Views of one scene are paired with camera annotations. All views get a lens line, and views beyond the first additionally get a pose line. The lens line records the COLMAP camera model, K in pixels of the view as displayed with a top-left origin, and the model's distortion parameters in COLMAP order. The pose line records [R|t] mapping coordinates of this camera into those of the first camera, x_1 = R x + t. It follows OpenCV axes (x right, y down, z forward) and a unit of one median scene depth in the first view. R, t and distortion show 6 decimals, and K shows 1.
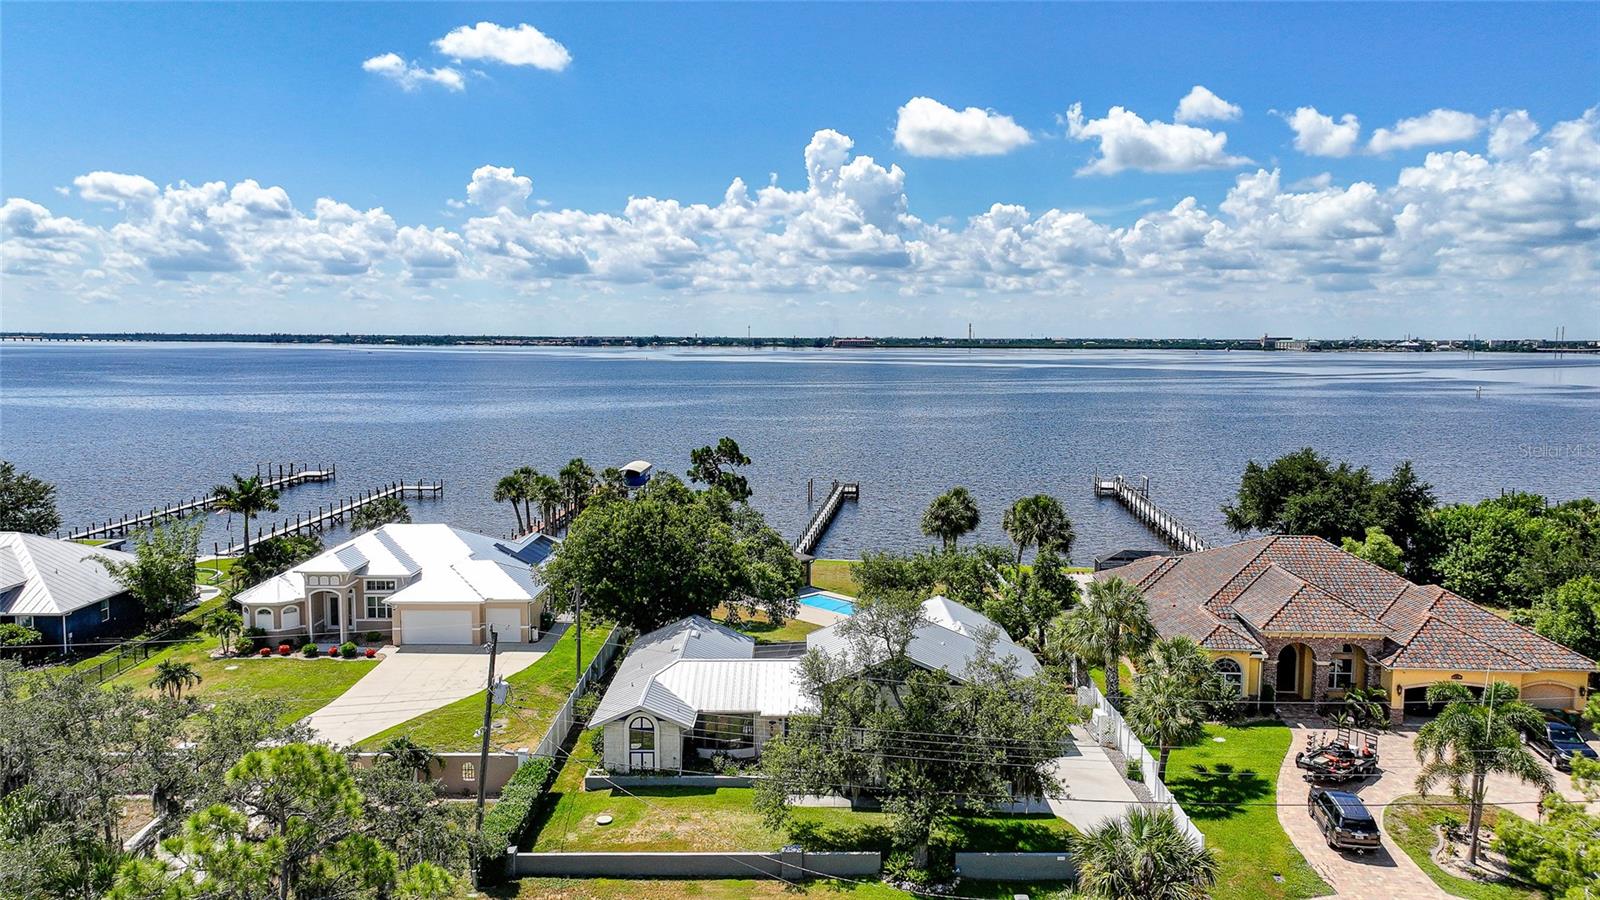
lens RADIAL K [[1124.6, 0, 814.5], [0, 1124.6, 449.2], [0, 0, 1]] dist [-0.004731, 0.020049]
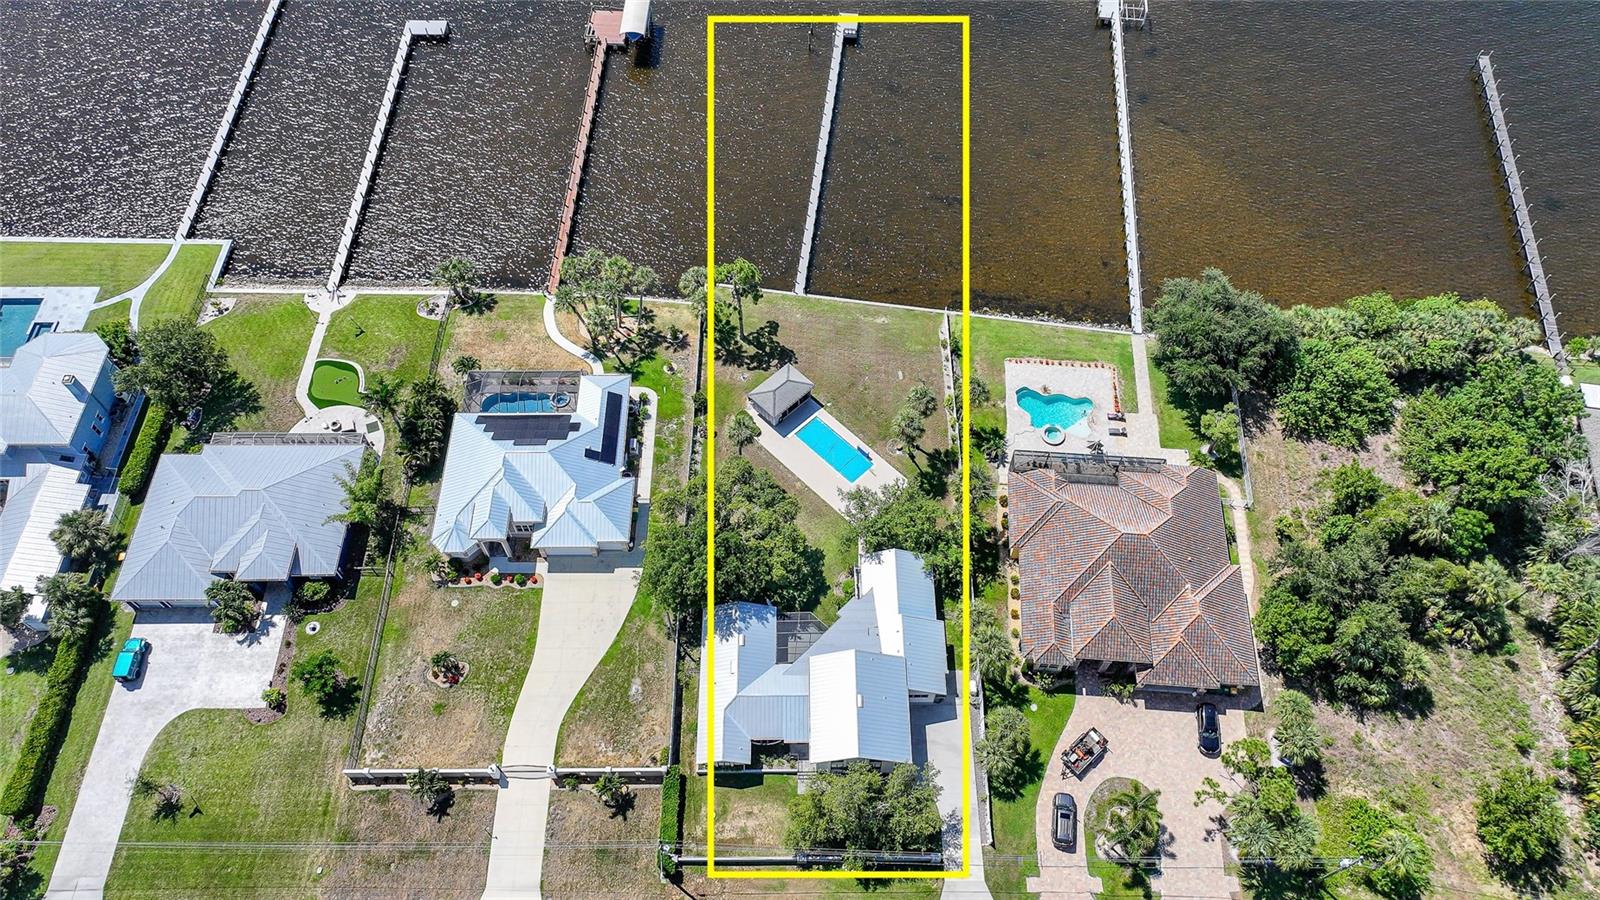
lens RADIAL K [[1124.6, 0, 817.6], [0, 1124.6, 444.1], [0, 0, 1]] dist [-0.004731, 0.020049]
pose [[0.999939, 0.006678, 0.008806, -0.009341], [-0.011050, 0.618885, 0.785404, -1.185099], [-0.000205, -0.785454, 0.618921, 0.167930]]
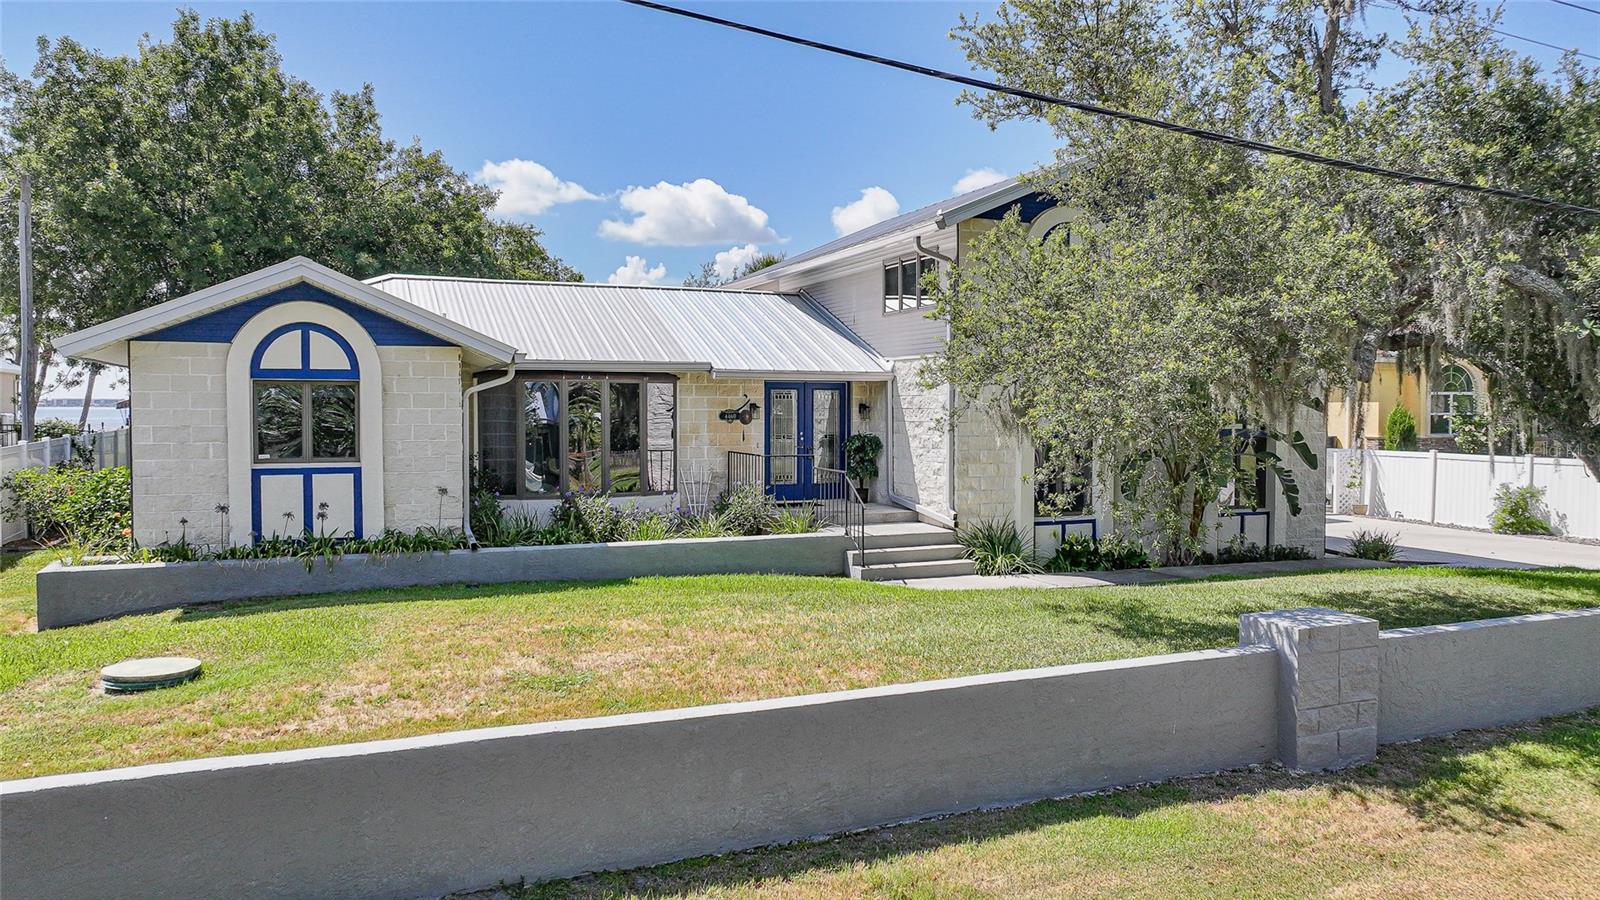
lens RADIAL K [[1124.6, 0, 813.4], [0, 1124.6, 447.2], [0, 0, 1]] dist [-0.004731, 0.020049]
pose [[0.927056, -0.018703, 0.374456, -0.105584], [0.041864, 0.997673, -0.053814, 0.209151], [-0.372579, 0.065565, 0.925682, 0.535652]]
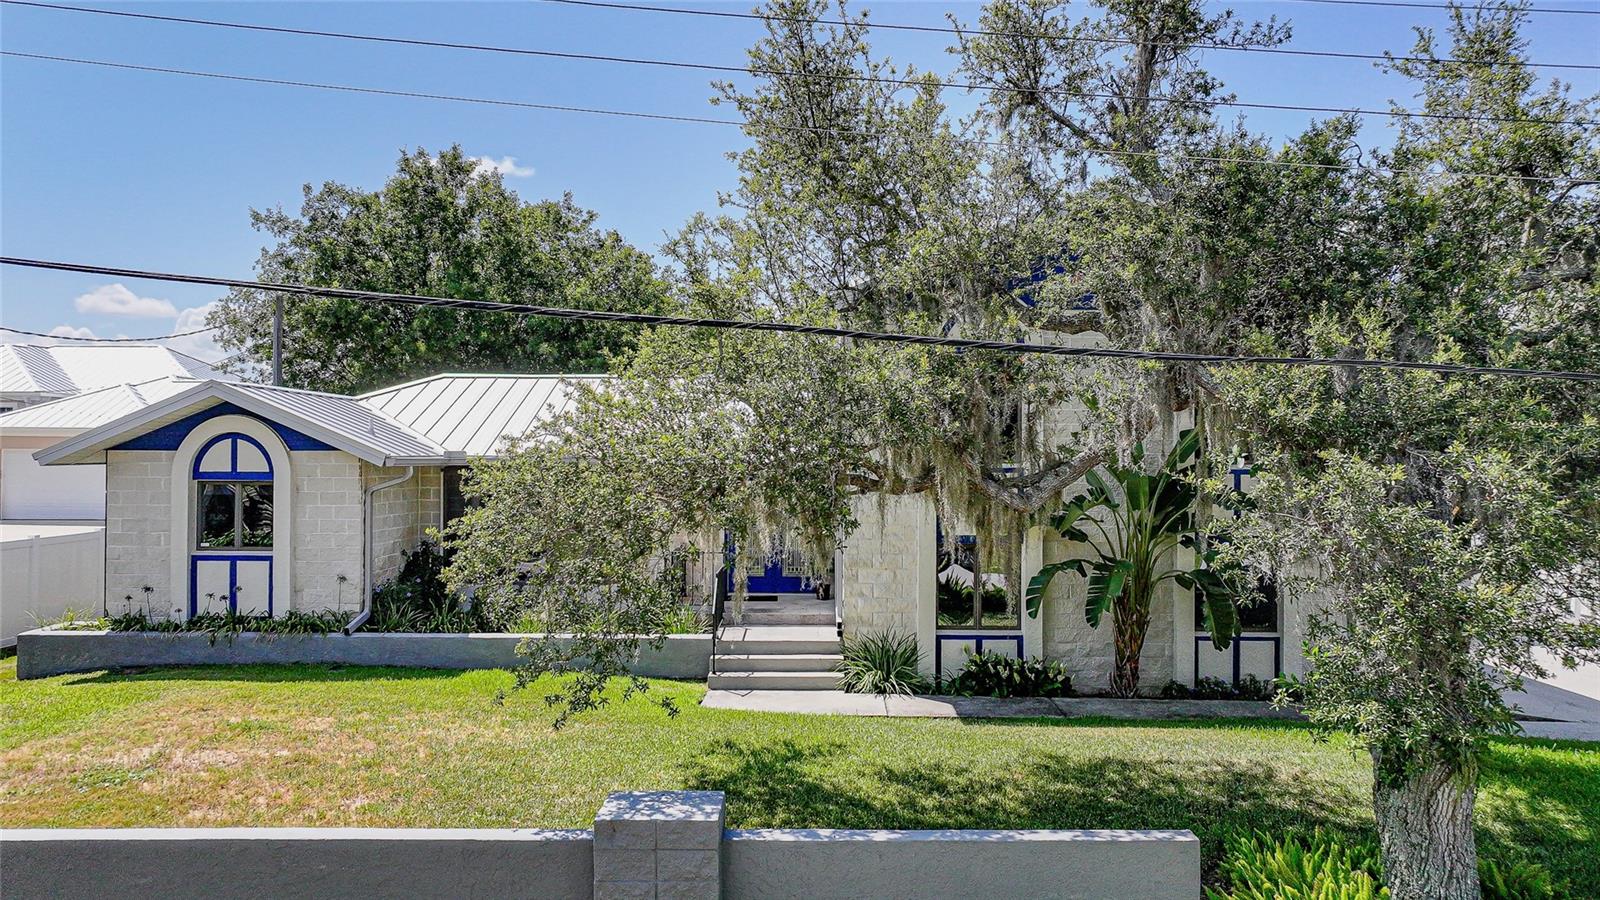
lens RADIAL K [[1124.6, 0, 805.3], [0, 1124.6, 444.8], [0, 0, 1]] dist [-0.004731, 0.020049]
pose [[0.999788, -0.002178, -0.020467, 0.002498], [0.000004, 0.994402, -0.105660, 0.200769], [0.020583, 0.105638, 0.994192, 0.521170]]
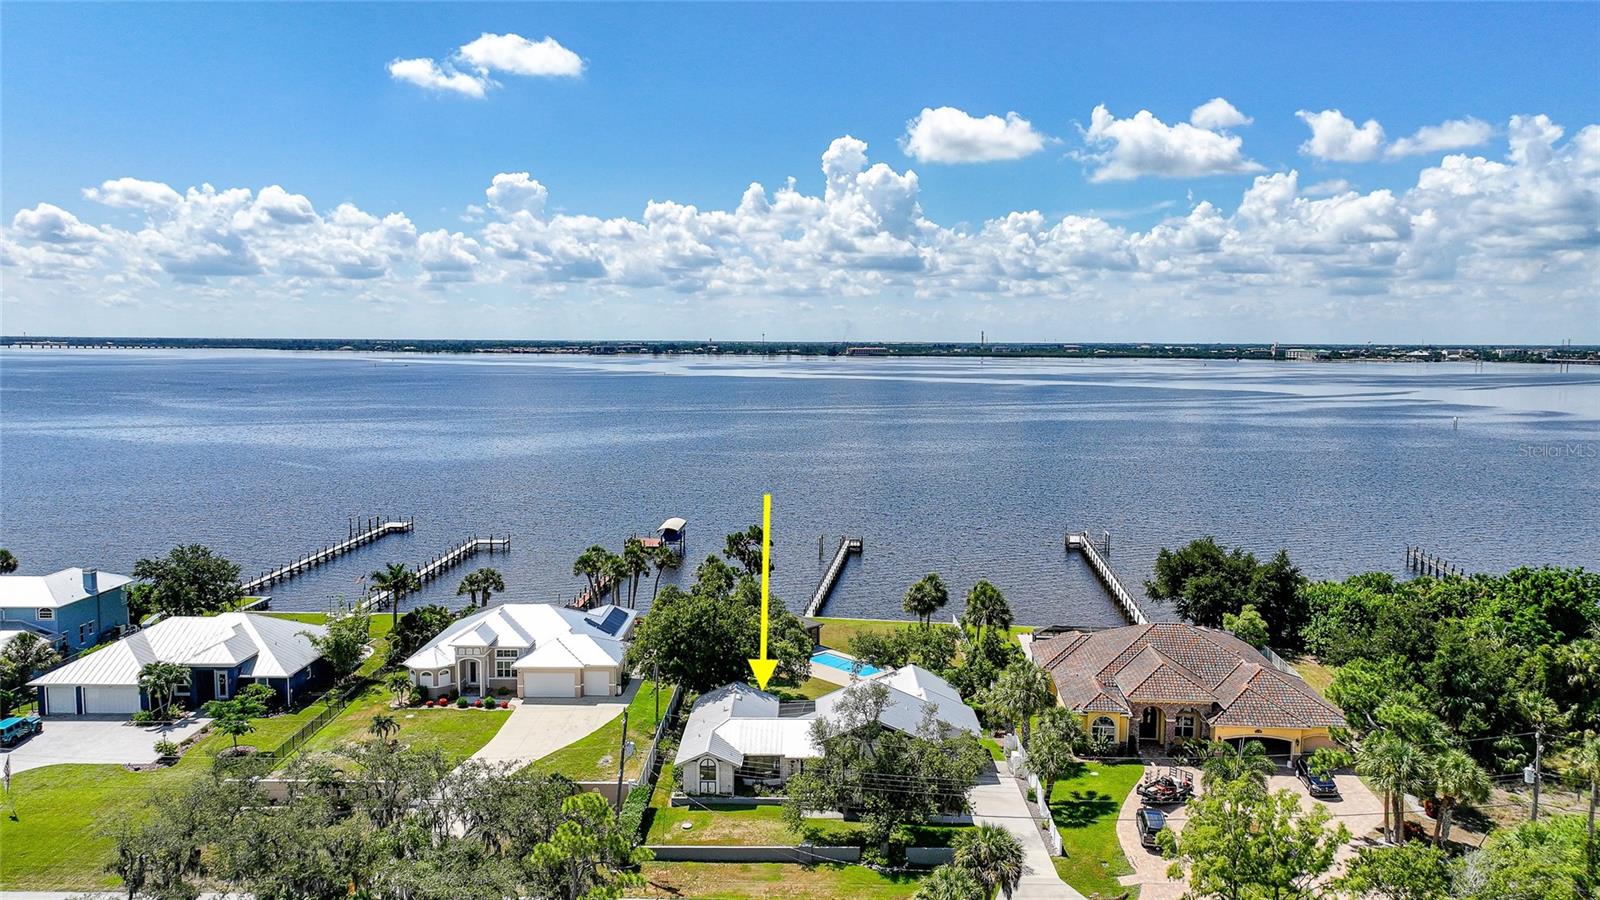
lens RADIAL K [[1124.6, 0, 819.5], [0, 1124.6, 451.2], [0, 0, 1]] dist [-0.004731, 0.020049]
pose [[0.999966, 0.003346, -0.007541, 0.006795], [-0.003354, 0.999994, -0.000990, -0.133980], [0.007538, 0.001016, 0.999971, -0.396188]]
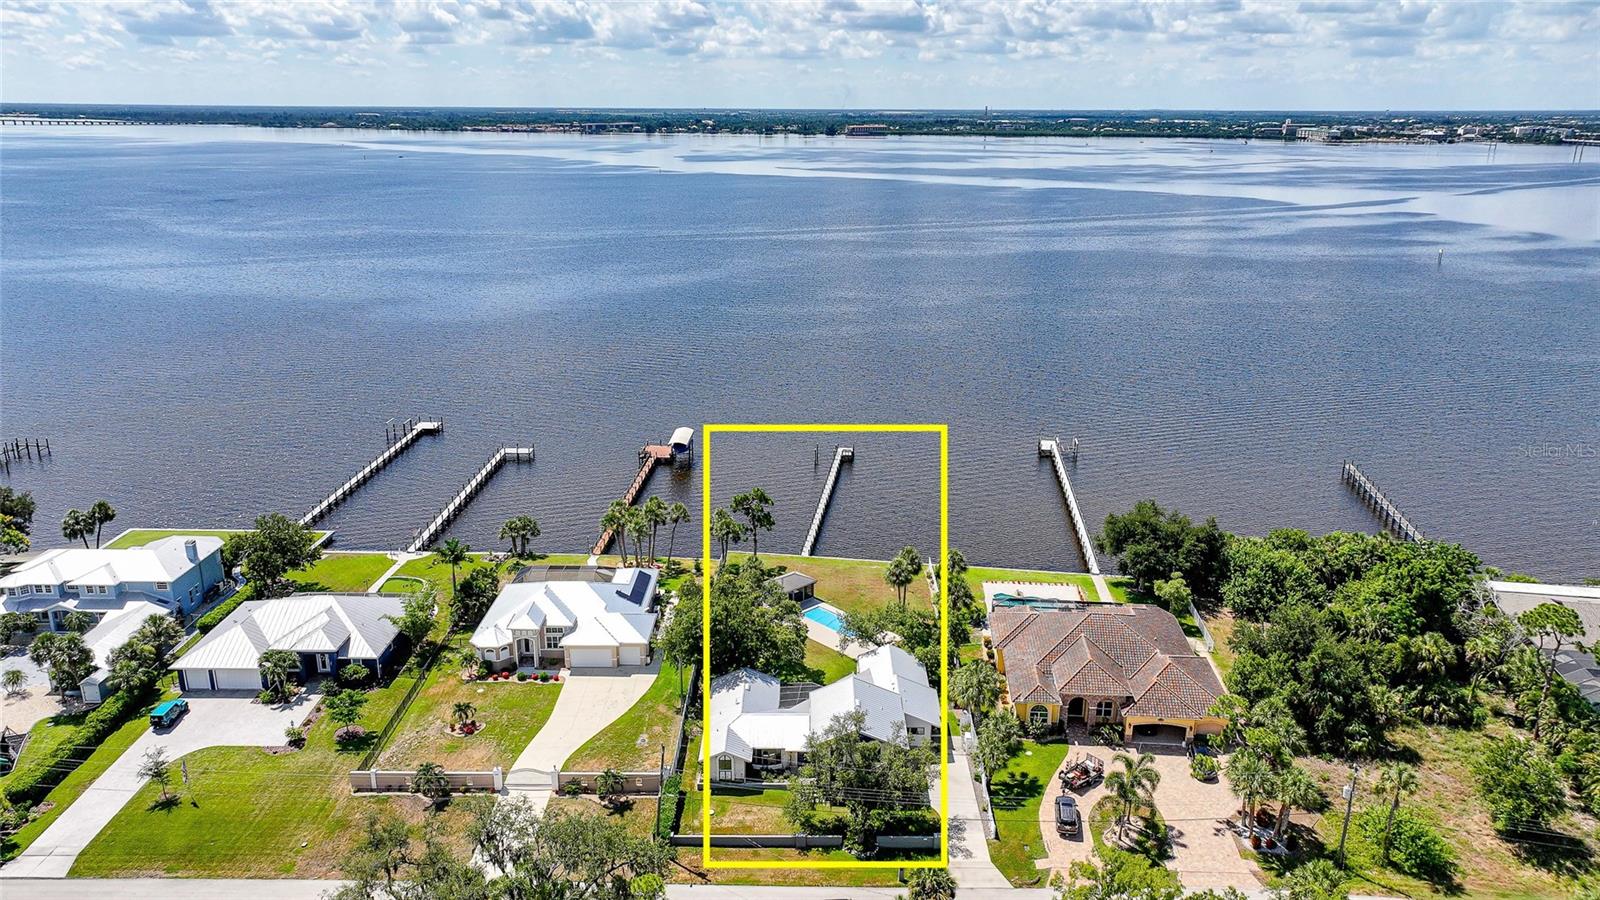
lens RADIAL K [[1124.6, 0, 822.9], [0, 1124.6, 444.9], [0, 0, 1]] dist [-0.004731, 0.020049]
pose [[0.999978, 0.006266, -0.002122, 0.013702], [-0.005739, 0.981227, 0.192769, -0.498882], [0.003290, -0.192752, 0.981242, -0.611640]]
